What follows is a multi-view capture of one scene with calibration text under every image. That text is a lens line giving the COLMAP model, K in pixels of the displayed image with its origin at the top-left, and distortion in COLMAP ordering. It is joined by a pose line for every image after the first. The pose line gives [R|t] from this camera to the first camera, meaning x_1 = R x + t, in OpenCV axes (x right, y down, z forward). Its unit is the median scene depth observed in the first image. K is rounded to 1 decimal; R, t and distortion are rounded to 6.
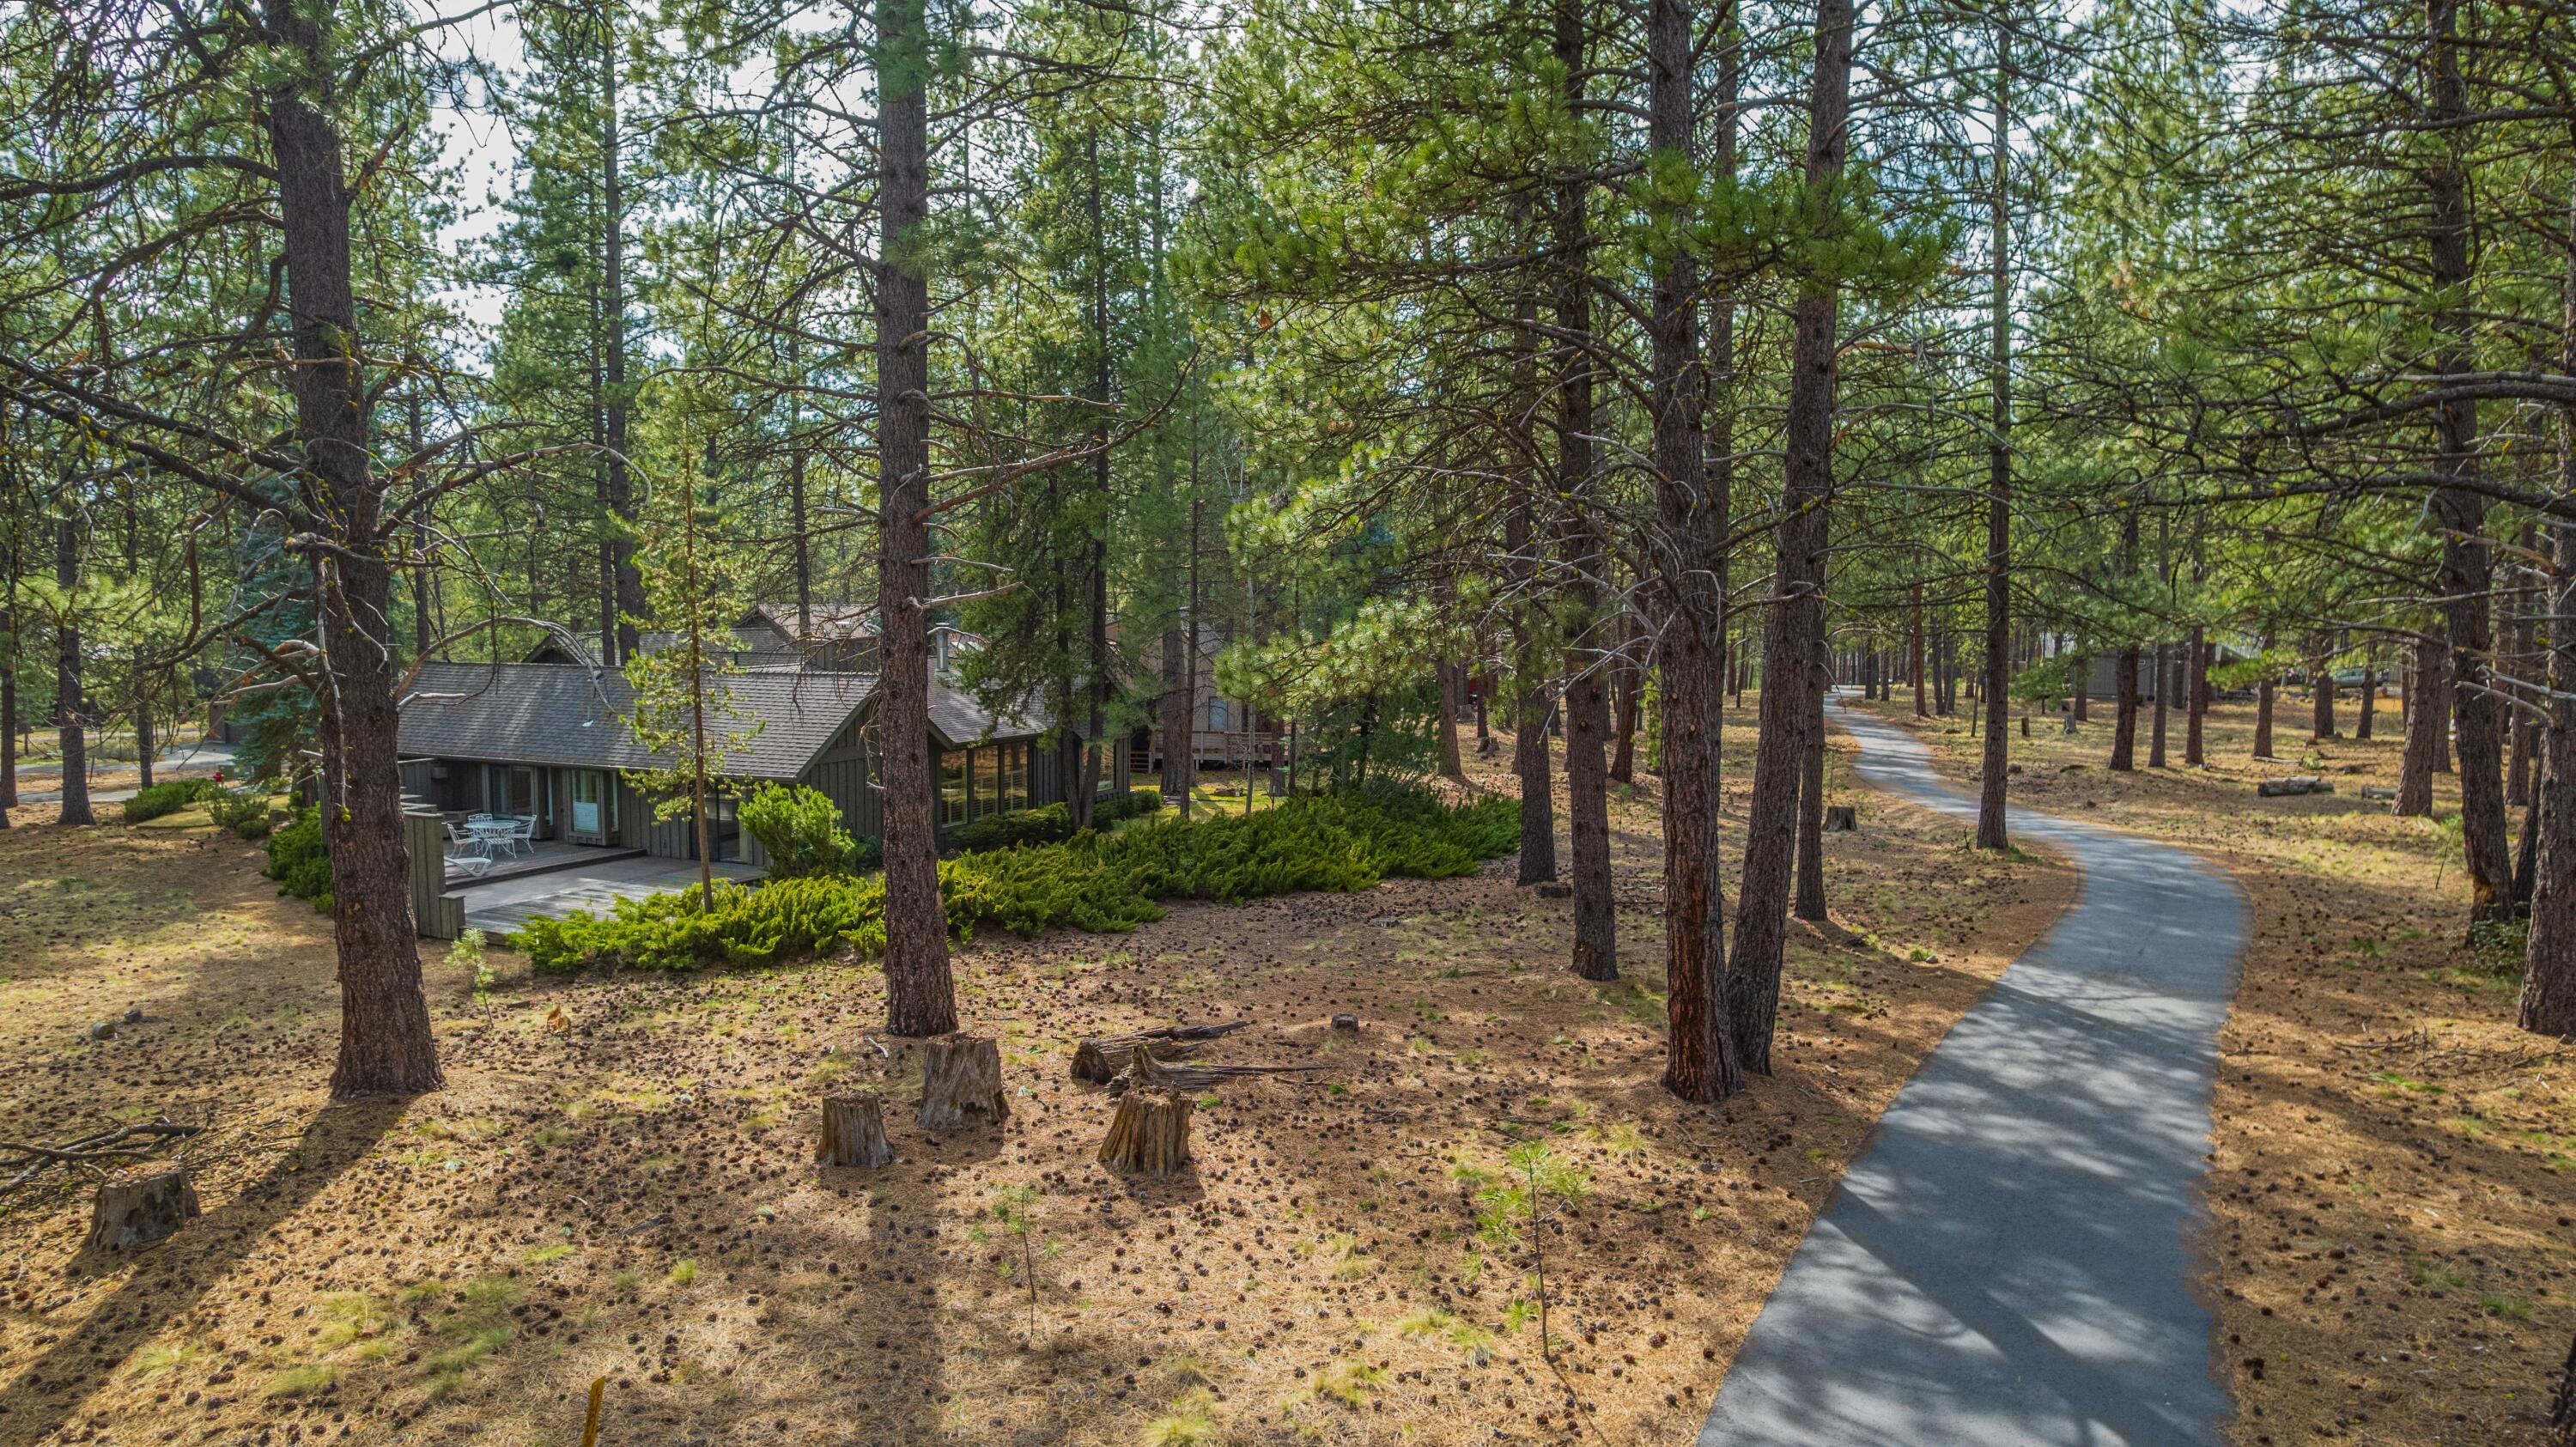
lens RADIAL K [[1616.0, 0, 1281.5], [0, 1616.0, 743.2], [0, 0, 1]] dist [-0.056512, 0.036043]
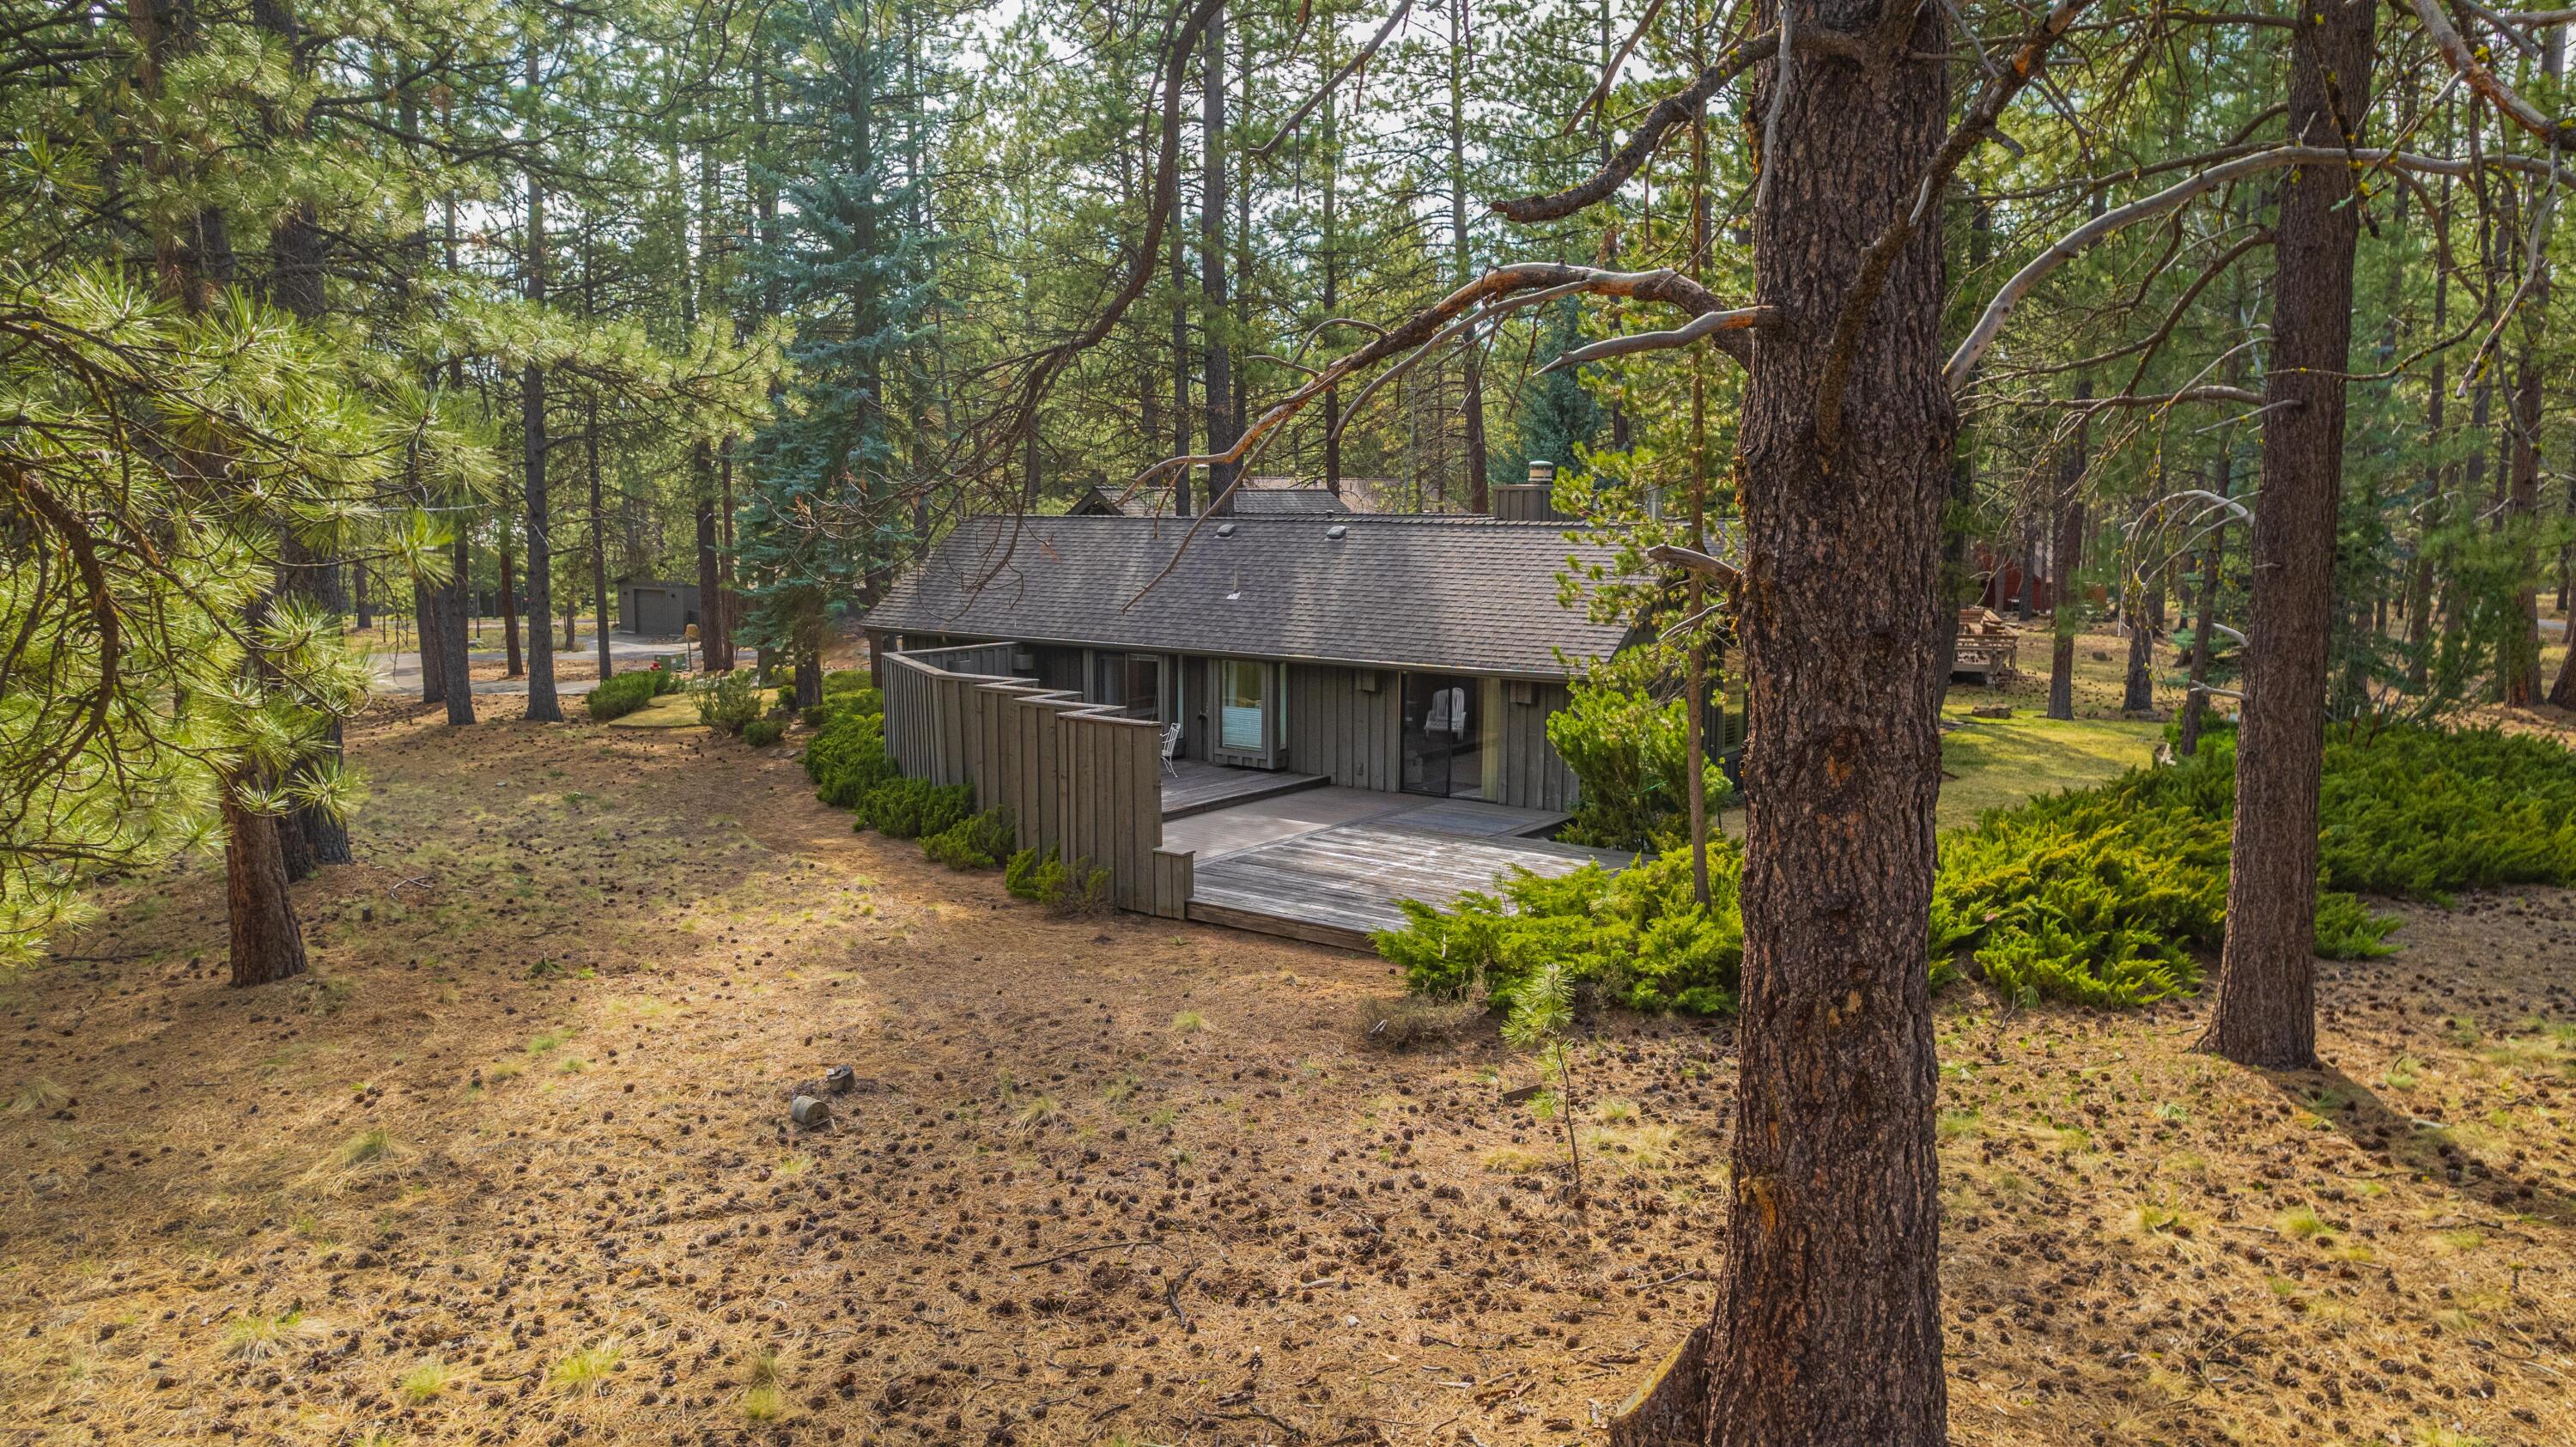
lens RADIAL K [[1716.2, 0, 1288.0], [0, 1716.2, 723.5], [0, 0, 1]] dist [-0.045688, 0.001152]
pose [[0.981679, 0.023940, -0.189031, -0.228929], [-0.016352, 0.999001, 0.041601, 0.010723], [0.189837, -0.037748, 0.981090, 0.223834]]
